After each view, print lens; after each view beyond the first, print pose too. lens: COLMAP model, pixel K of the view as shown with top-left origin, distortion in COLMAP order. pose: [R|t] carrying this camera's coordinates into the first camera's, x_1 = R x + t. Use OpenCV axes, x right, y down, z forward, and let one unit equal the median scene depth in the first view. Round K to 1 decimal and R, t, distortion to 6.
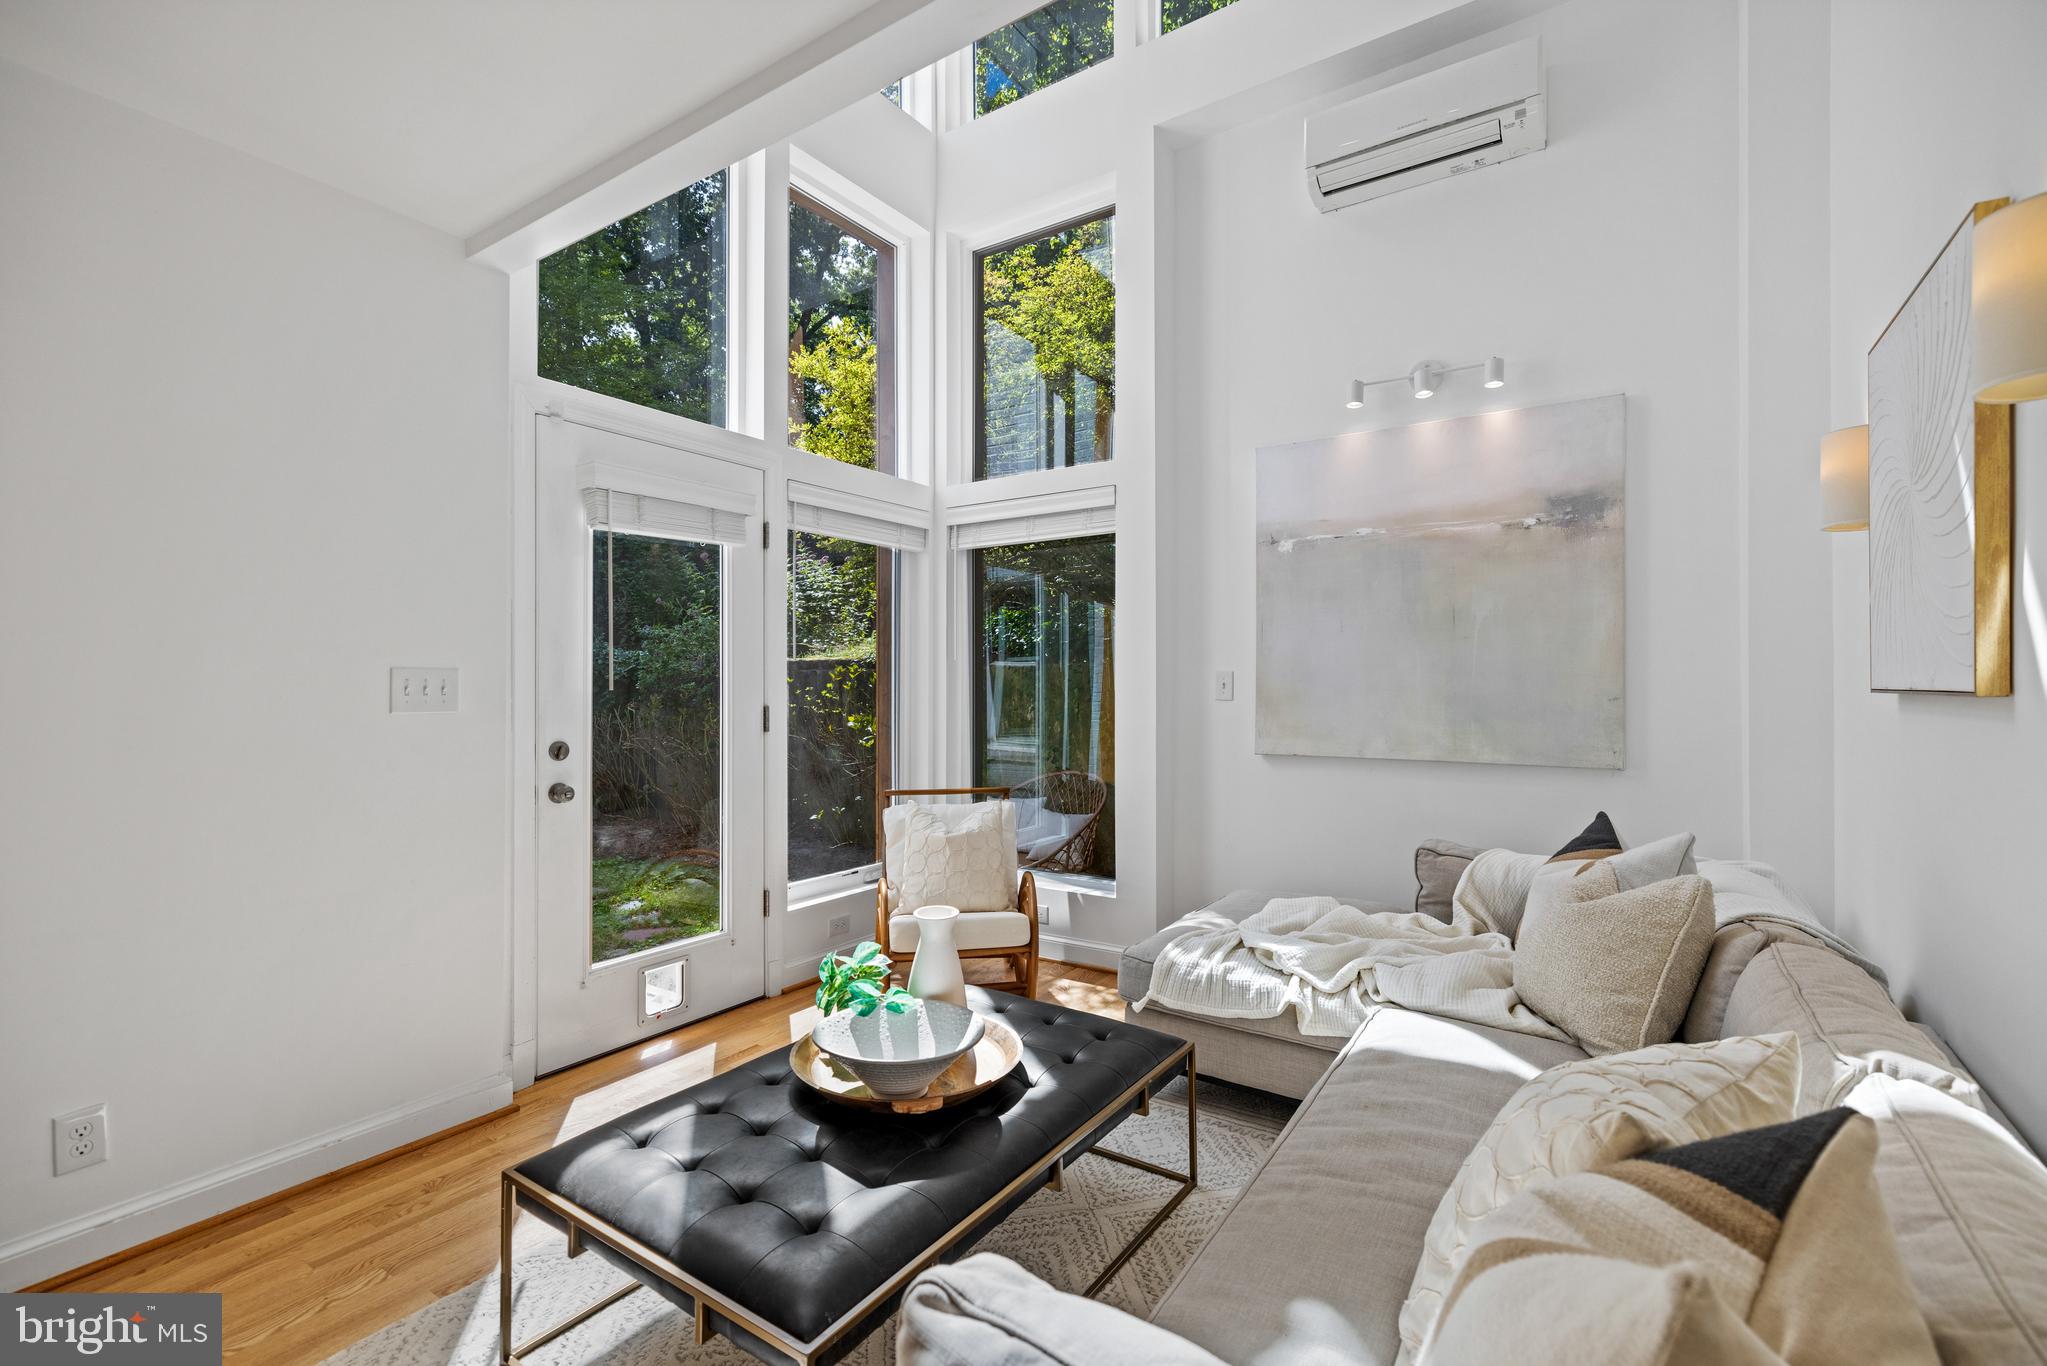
lens RADIAL K [[875.9, 0, 1030.1], [0, 875.9, 678.4], [0, 0, 1]] dist [0.000489, 0.000170]
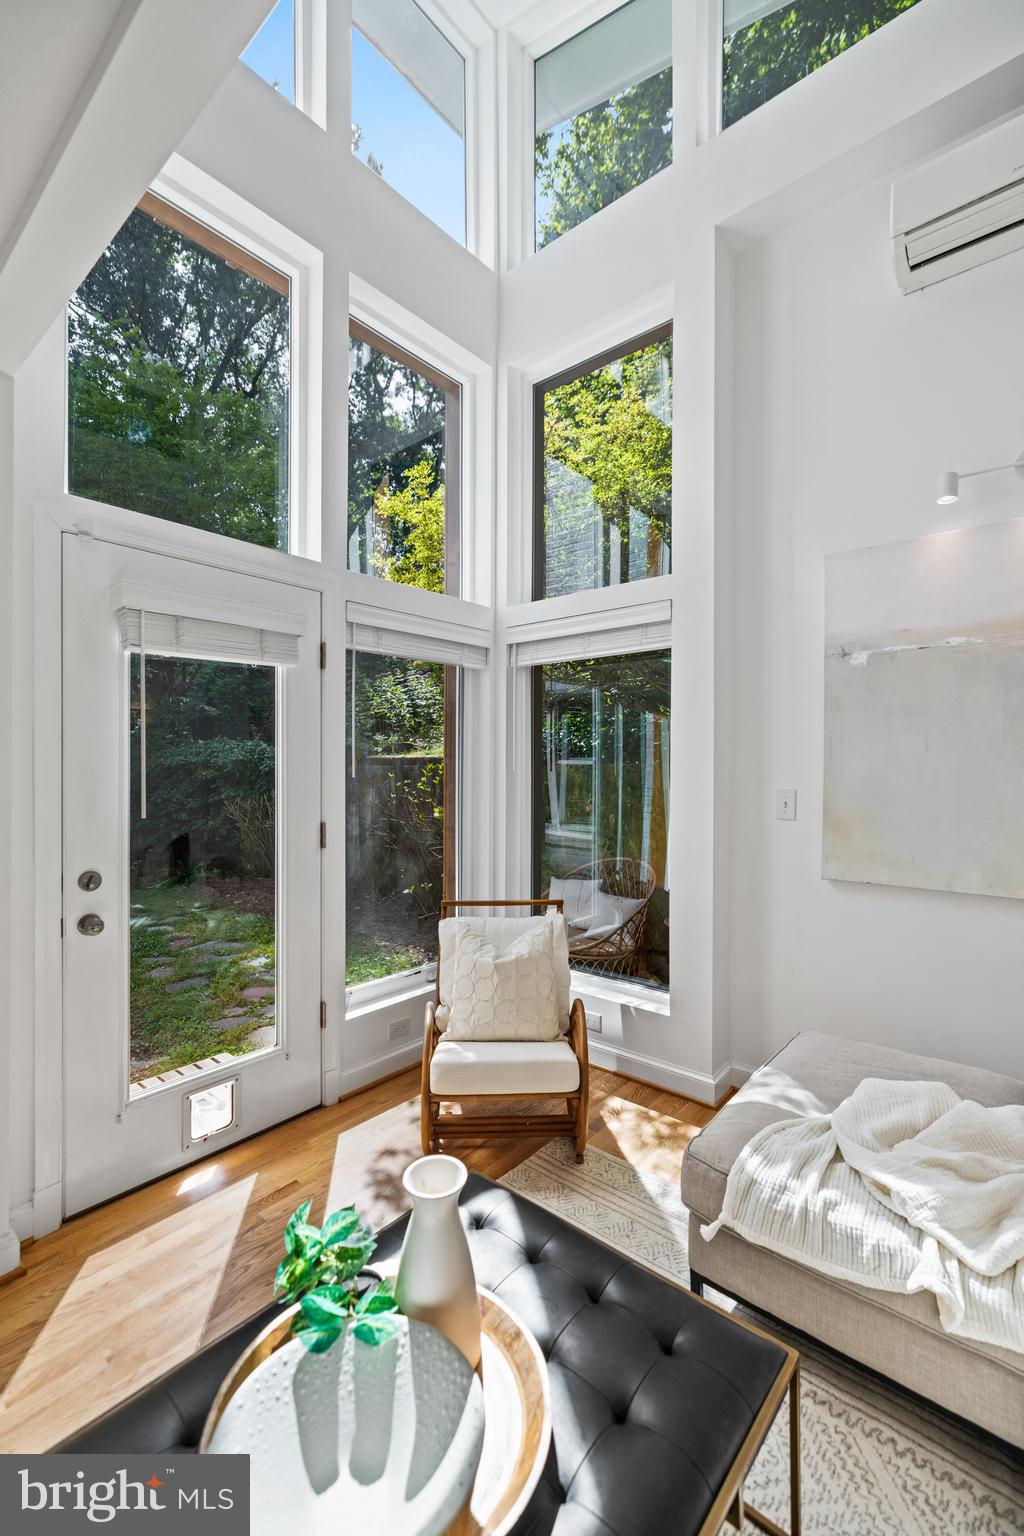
lens RADIAL K [[657.3, 0, 512.4], [0, 657.3, 770.3], [0, 0, 1]] dist [0.000489, 0.000170]
pose [[0.992710, 0.005242, -0.120412, 0.009370], [-0.003741, 0.999912, 0.012692, -0.036266], [0.120468, -0.012149, 0.992643, 0.239195]]
